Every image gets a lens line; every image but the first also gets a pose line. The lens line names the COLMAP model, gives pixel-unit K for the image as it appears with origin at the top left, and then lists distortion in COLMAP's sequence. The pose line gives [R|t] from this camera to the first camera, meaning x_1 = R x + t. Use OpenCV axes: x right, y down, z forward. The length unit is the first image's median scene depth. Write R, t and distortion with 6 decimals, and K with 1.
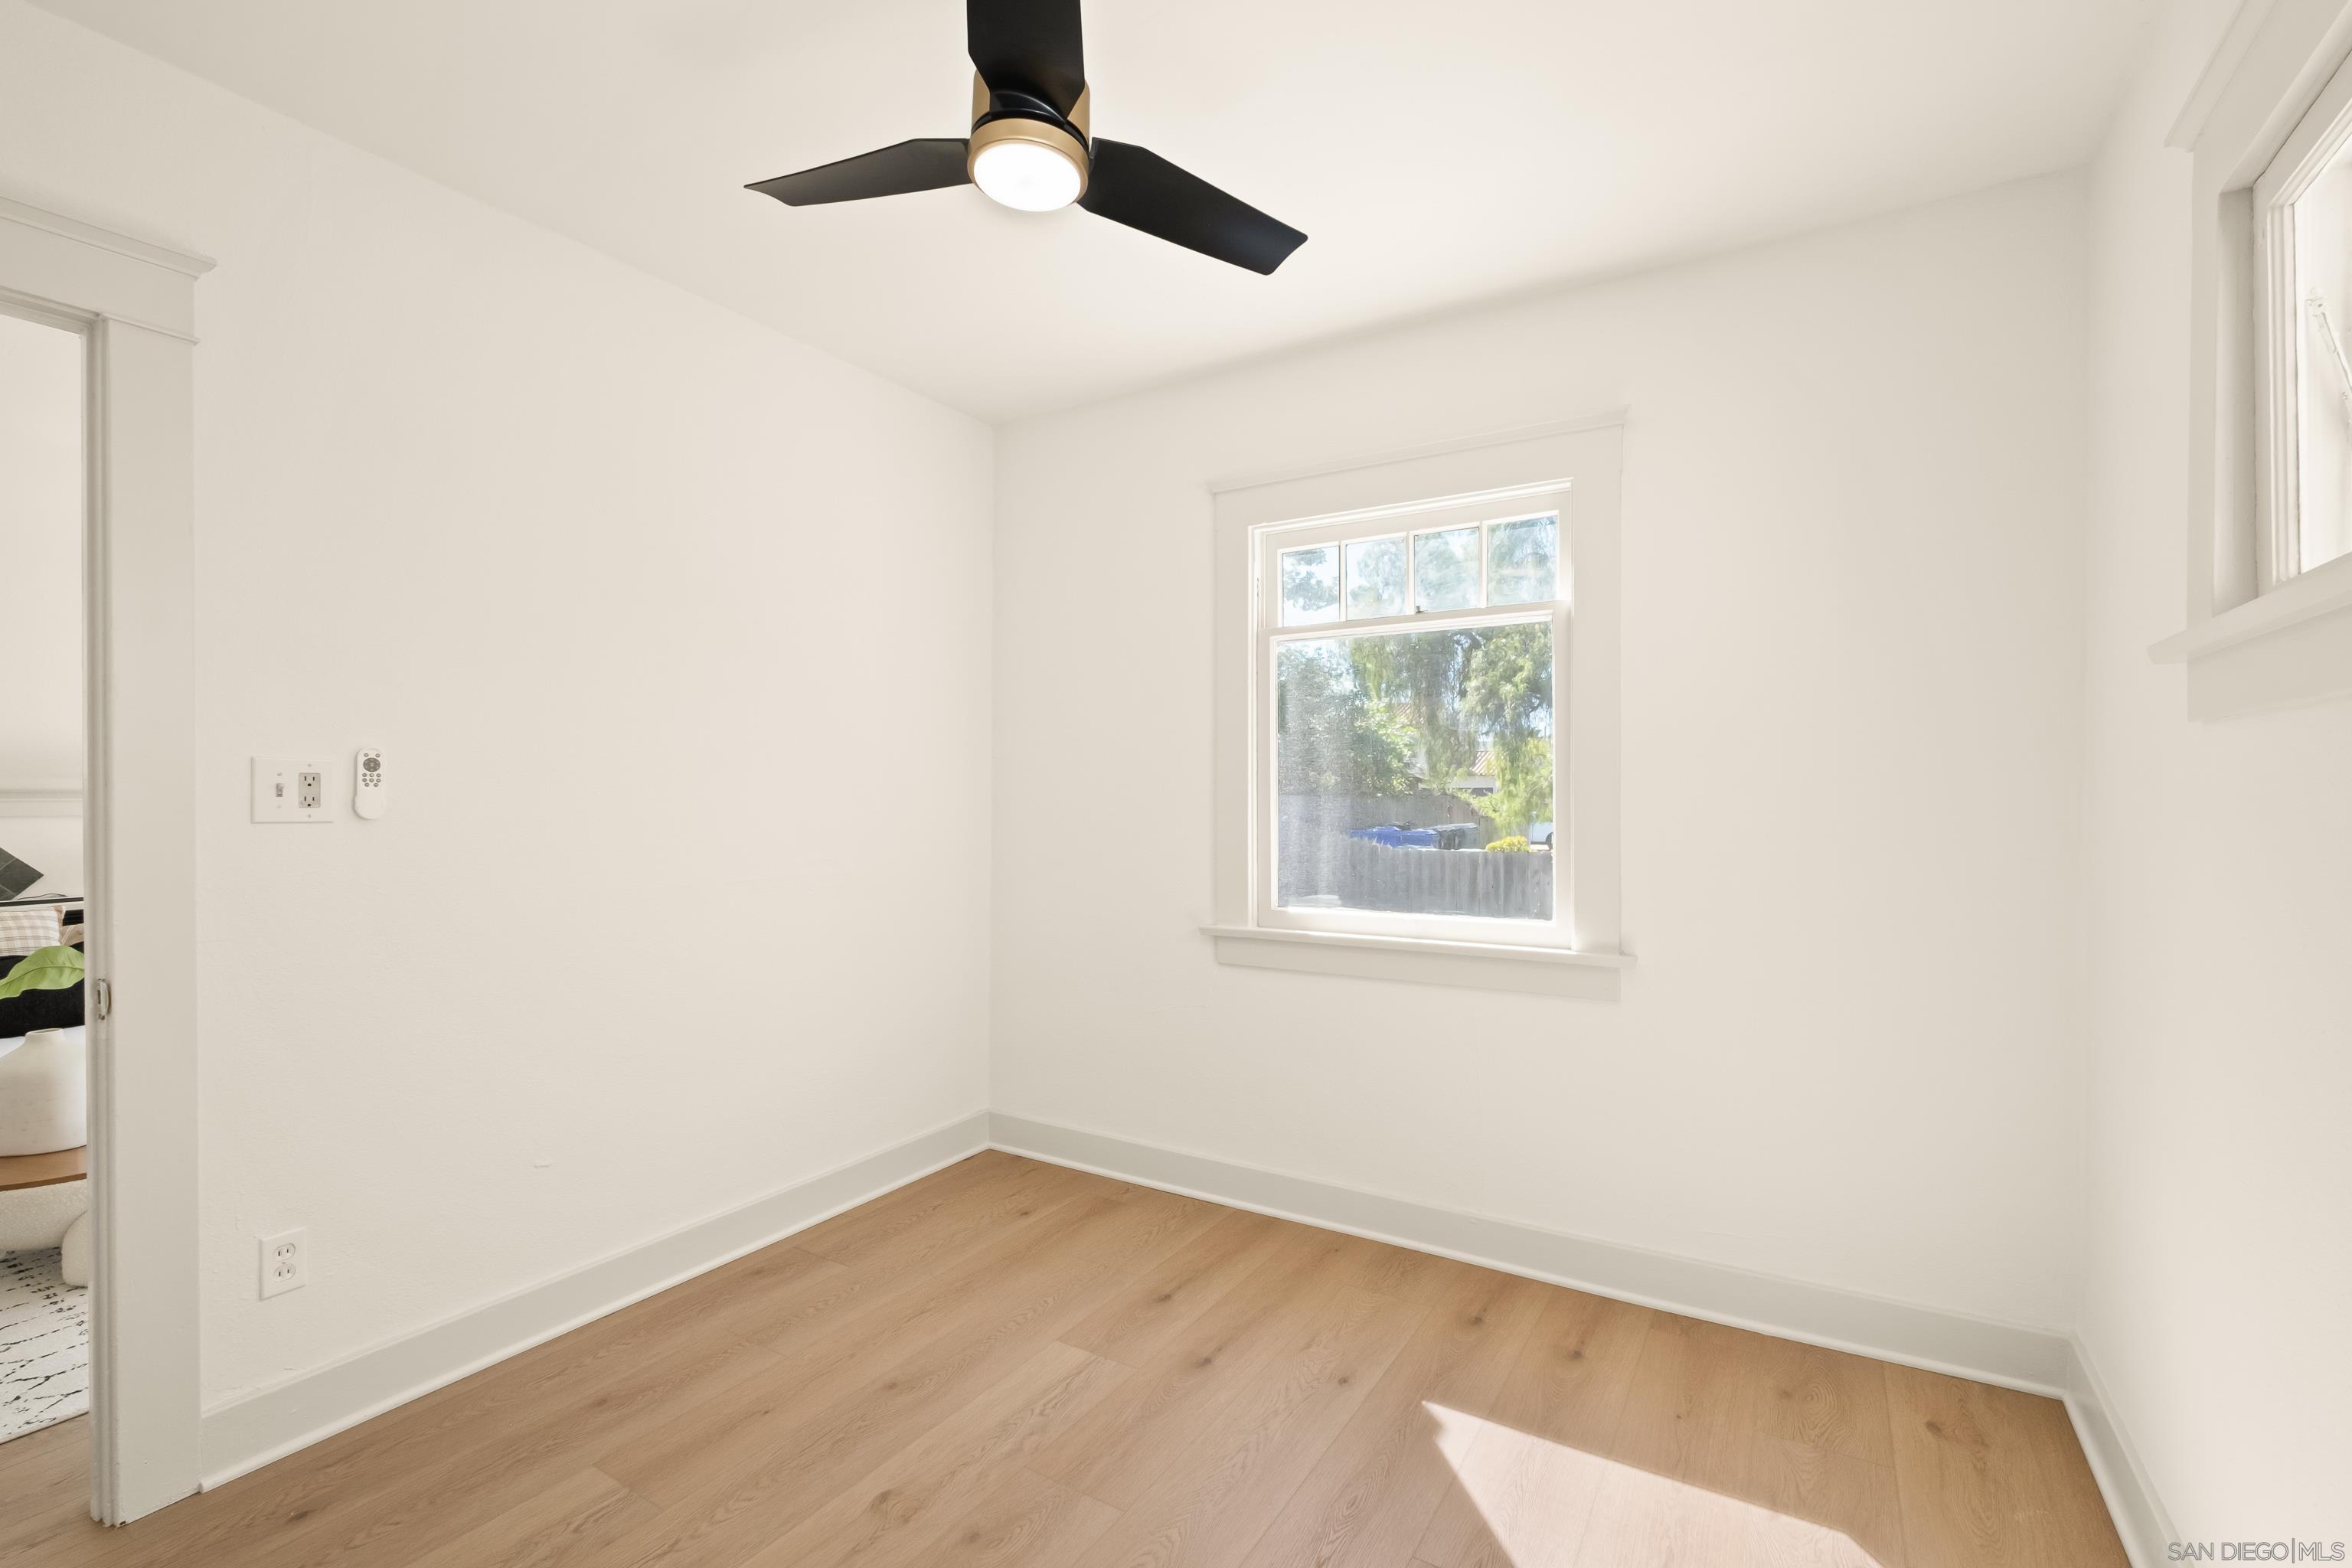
lens RADIAL K [[1030.0, 0, 1191.4], [0, 1030.0, 787.7], [0, 0, 1]] dist [-0.007501, 0.001820]
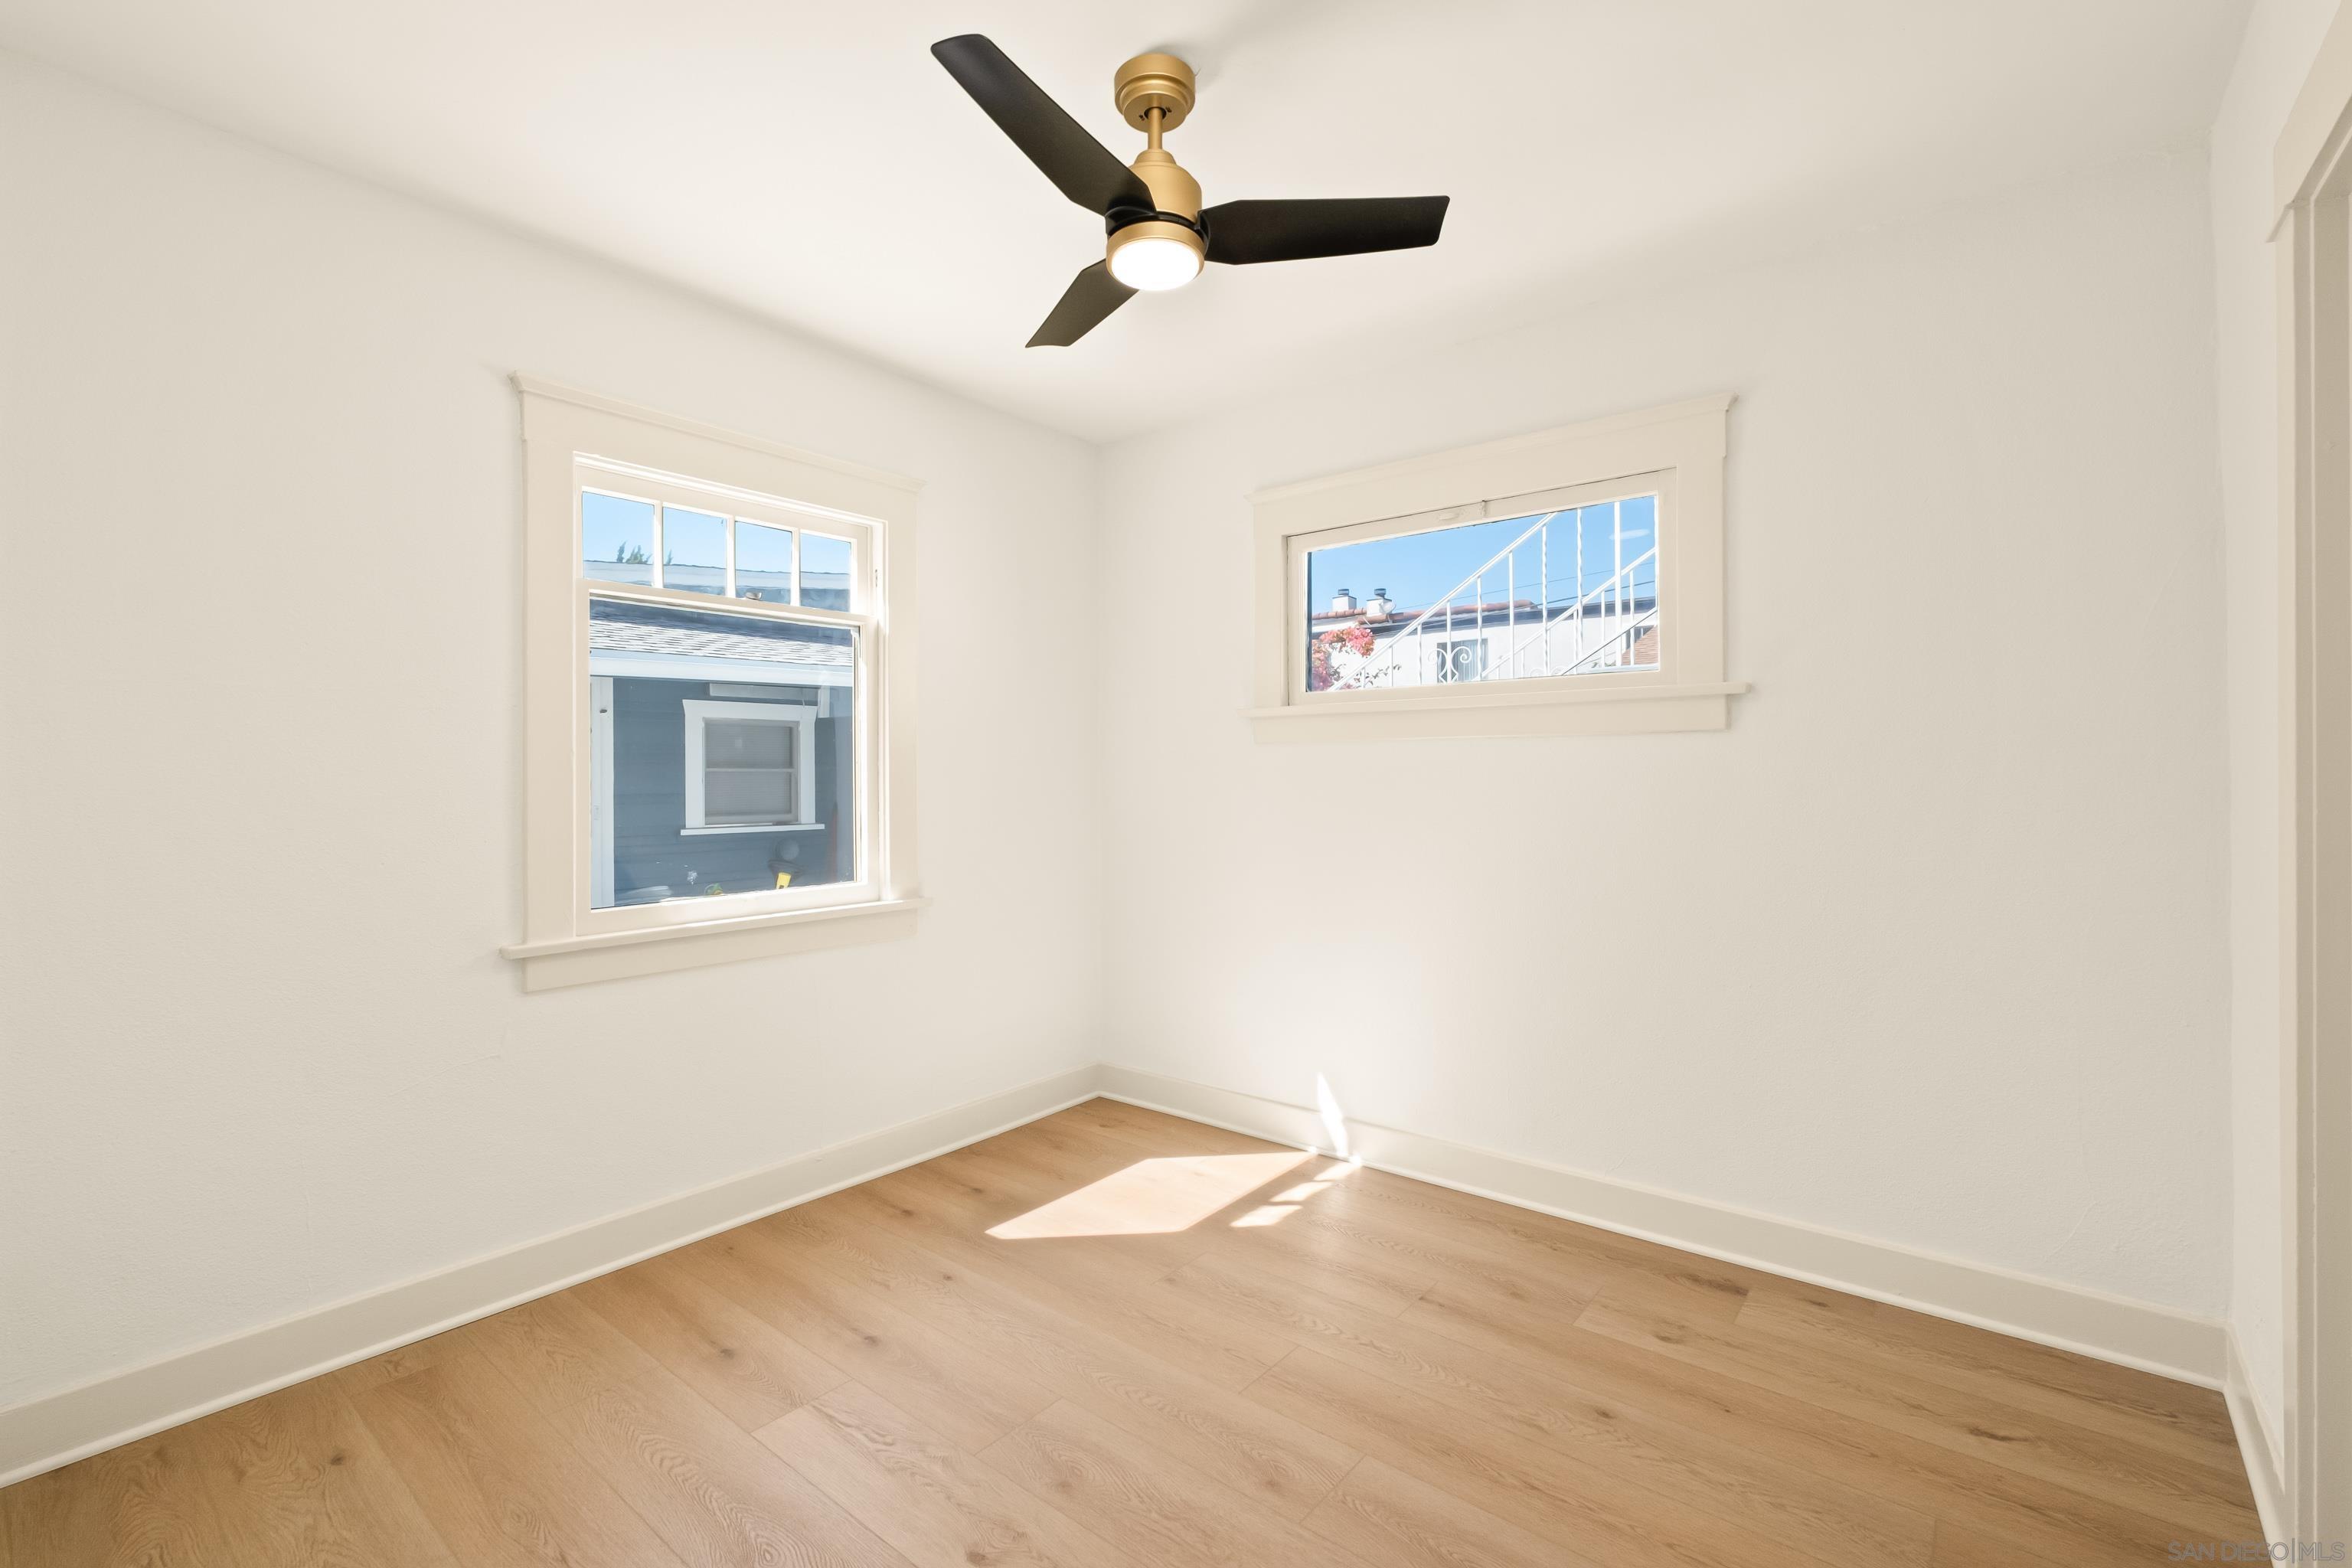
lens RADIAL K [[1030.0, 0, 1189.2], [0, 1030.0, 791.9], [0, 0, 1]] dist [-0.007501, 0.001820]
pose [[0.124247, -0.019968, 0.992050, -0.780435], [-0.006144, 0.999763, 0.020893, 0.000460], [-0.992232, -0.008691, 0.124095, 0.477765]]
